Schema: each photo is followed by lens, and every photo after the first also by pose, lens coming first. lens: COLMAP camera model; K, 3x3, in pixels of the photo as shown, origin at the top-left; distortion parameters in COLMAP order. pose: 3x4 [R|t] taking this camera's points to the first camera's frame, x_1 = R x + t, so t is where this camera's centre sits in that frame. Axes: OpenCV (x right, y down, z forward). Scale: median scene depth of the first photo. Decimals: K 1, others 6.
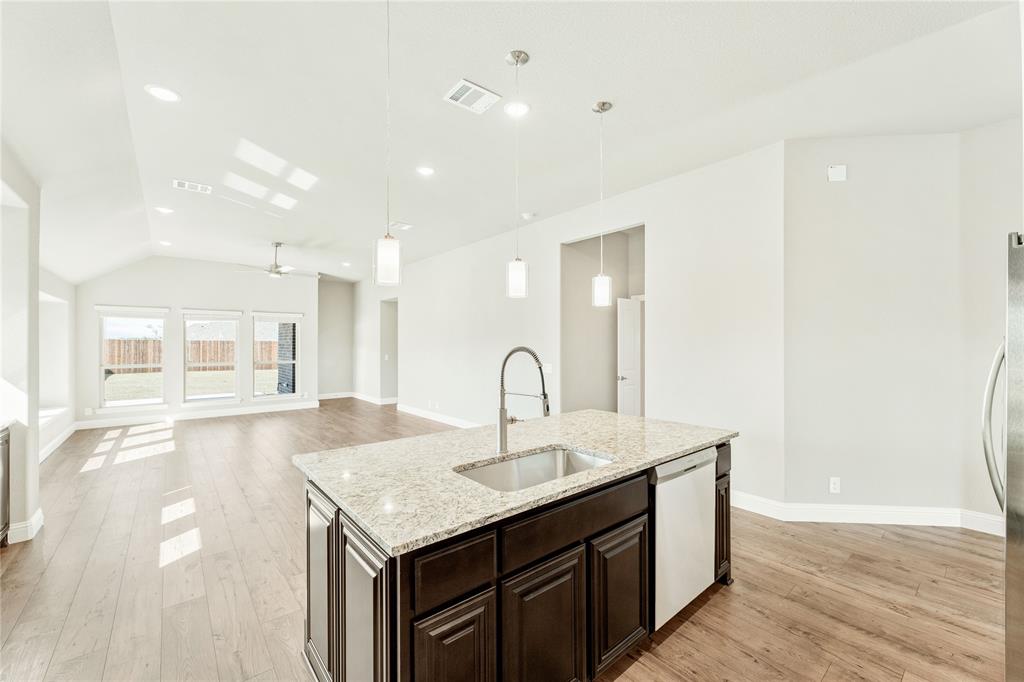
lens RADIAL K [[411.2, 0, 517.4], [0, 411.2, 344.7], [0, 0, 1]] dist [0.002239, 0.000093]
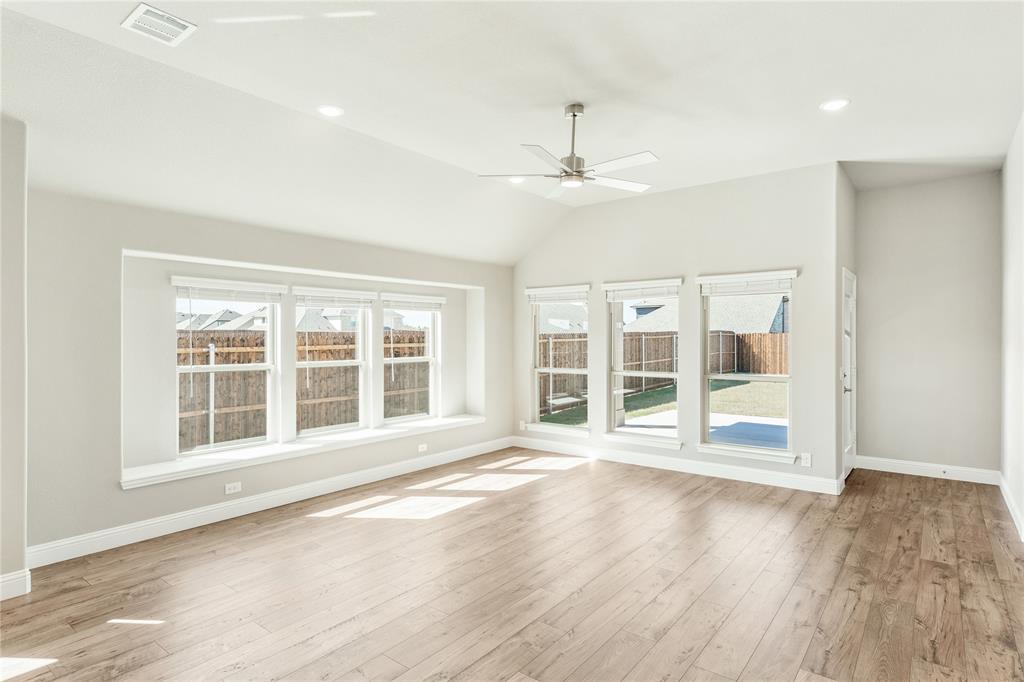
lens RADIAL K [[544.5, 0, 513.9], [0, 544.5, 342.6], [0, 0, 1]] dist [-0.003736, -0.000201]
pose [[0.201157, 0.007671, -0.979529, -0.034550], [-0.001505, 0.999971, 0.007522, -0.002867], [0.979558, -0.000039, 0.201162, 0.814503]]
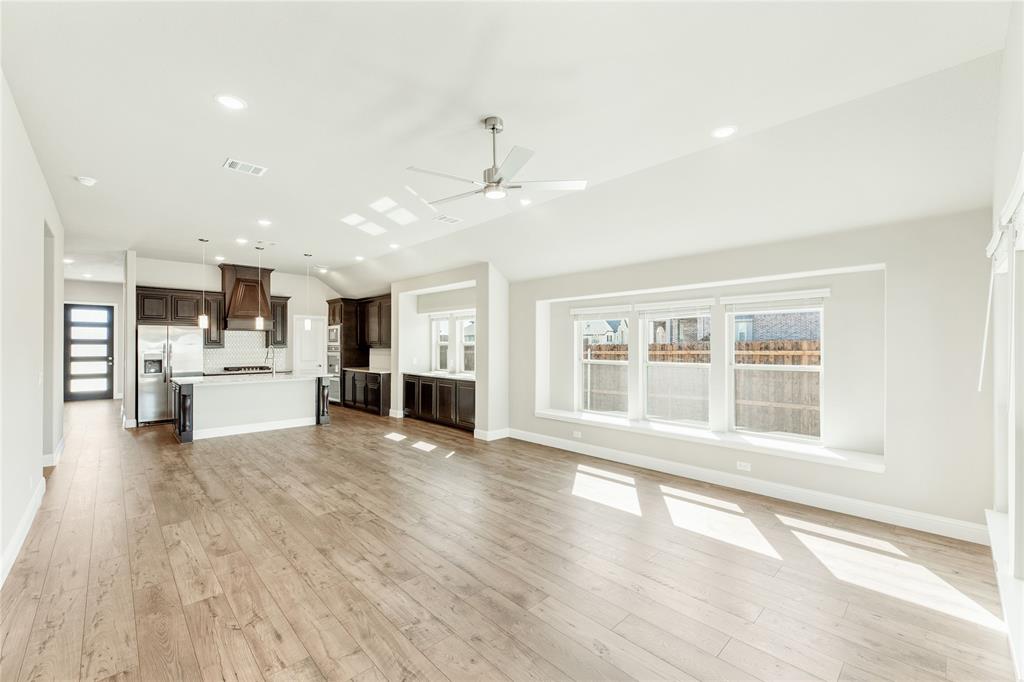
lens RADIAL K [[421.0, 0, 512.2], [0, 421.0, 344.4], [0, 0, 1]] dist [0.000090, -0.000304]
pose [[-0.998374, 0.003121, -0.056915, -0.574087], [0.002961, 0.999991, 0.002908, -0.004007], [0.056923, 0.002735, -0.998375, 1.448994]]
